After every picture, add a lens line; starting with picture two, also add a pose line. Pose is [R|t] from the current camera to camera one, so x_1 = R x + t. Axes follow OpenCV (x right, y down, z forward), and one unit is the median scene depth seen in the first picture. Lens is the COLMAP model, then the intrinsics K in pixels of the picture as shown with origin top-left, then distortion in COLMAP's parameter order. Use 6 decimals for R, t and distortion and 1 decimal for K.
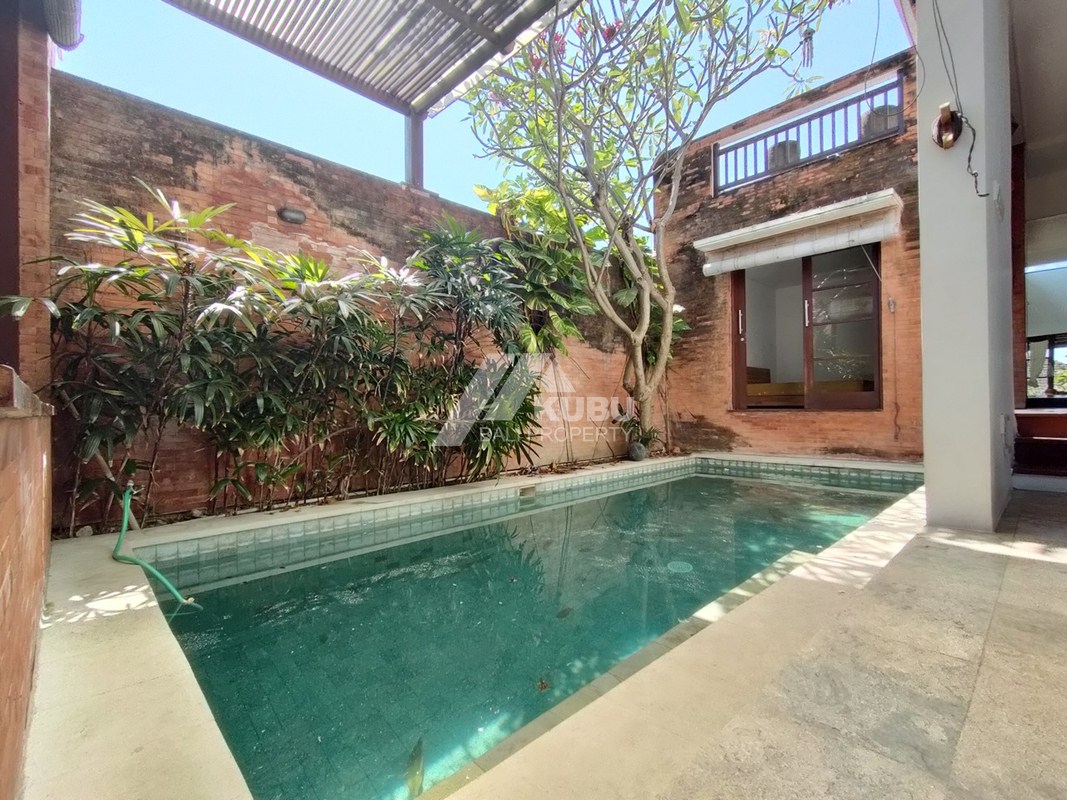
lens RADIAL K [[488.4, 0, 538.0], [0, 488.4, 399.6], [0, 0, 1]] dist [0.002785, 0.000595]
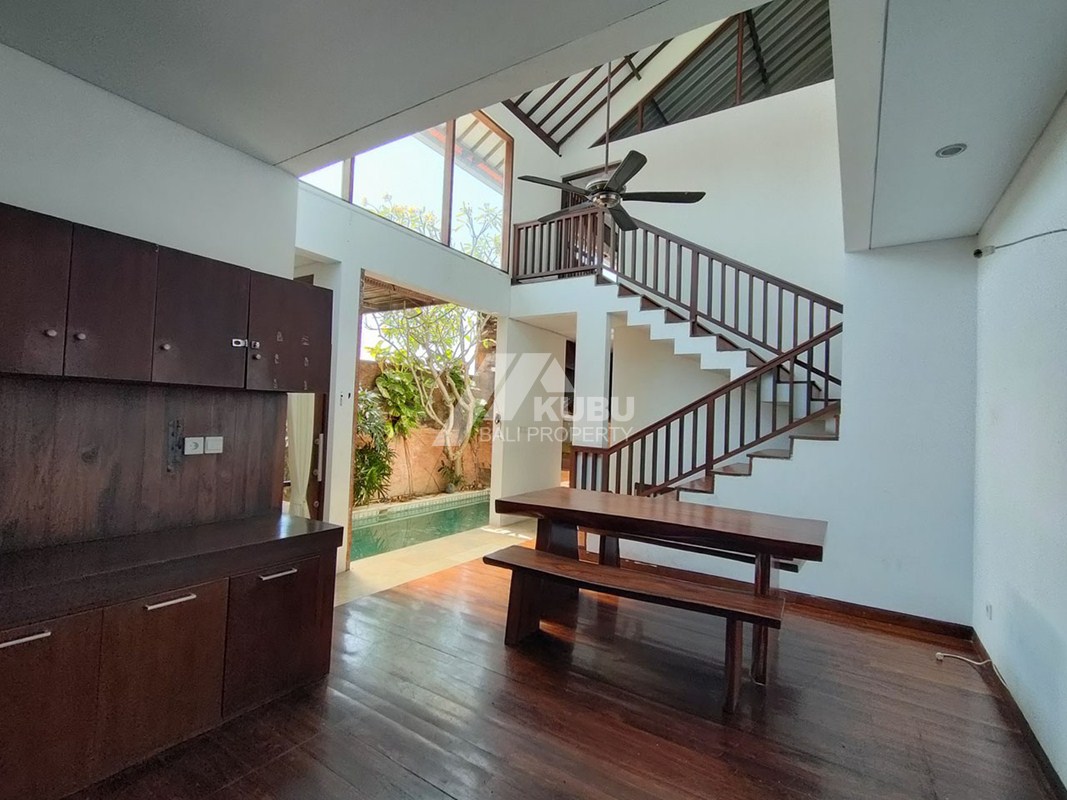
lens RADIAL K [[488.4, 0, 528.3], [0, 488.4, 402.6], [0, 0, 1]] dist [0.002785, 0.000595]
pose [[0.972719, 0.054915, 0.225393, 0.087254], [-0.051237, 0.998441, -0.022141, -0.259194], [-0.226258, 0.009988, 0.974016, -1.150566]]
